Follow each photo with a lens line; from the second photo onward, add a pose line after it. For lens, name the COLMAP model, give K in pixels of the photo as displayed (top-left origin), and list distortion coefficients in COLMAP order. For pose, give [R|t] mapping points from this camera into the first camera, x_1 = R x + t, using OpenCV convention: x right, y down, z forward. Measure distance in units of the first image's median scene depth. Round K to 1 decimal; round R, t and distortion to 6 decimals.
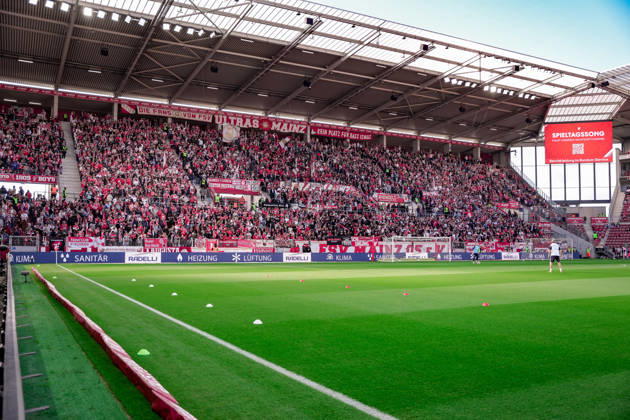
lens RADIAL K [[2910.7, 0, 315.1], [0, 2910.7, 209.8], [0, 0, 1]] dist [0.071774, 0.000000]
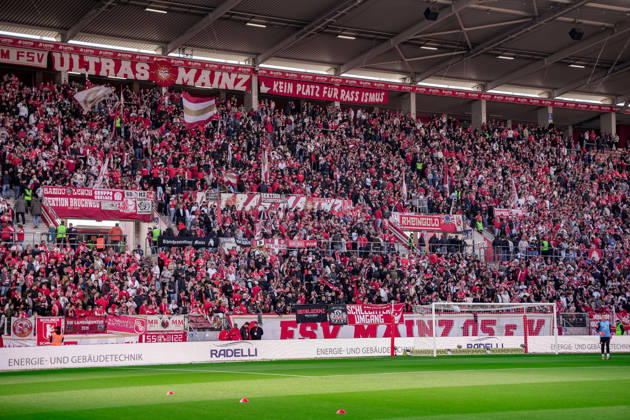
lens RADIAL K [[2910.7, 0, 315.1], [0, 2910.7, 210.1], [0, 0, 1]] dist [0.071774, 0.000000]
pose [[0.999828, -0.016449, 0.008528, 0.003350], [0.016524, 0.999824, -0.008829, -0.002218], [-0.008381, 0.008968, 0.999925, 0.522002]]
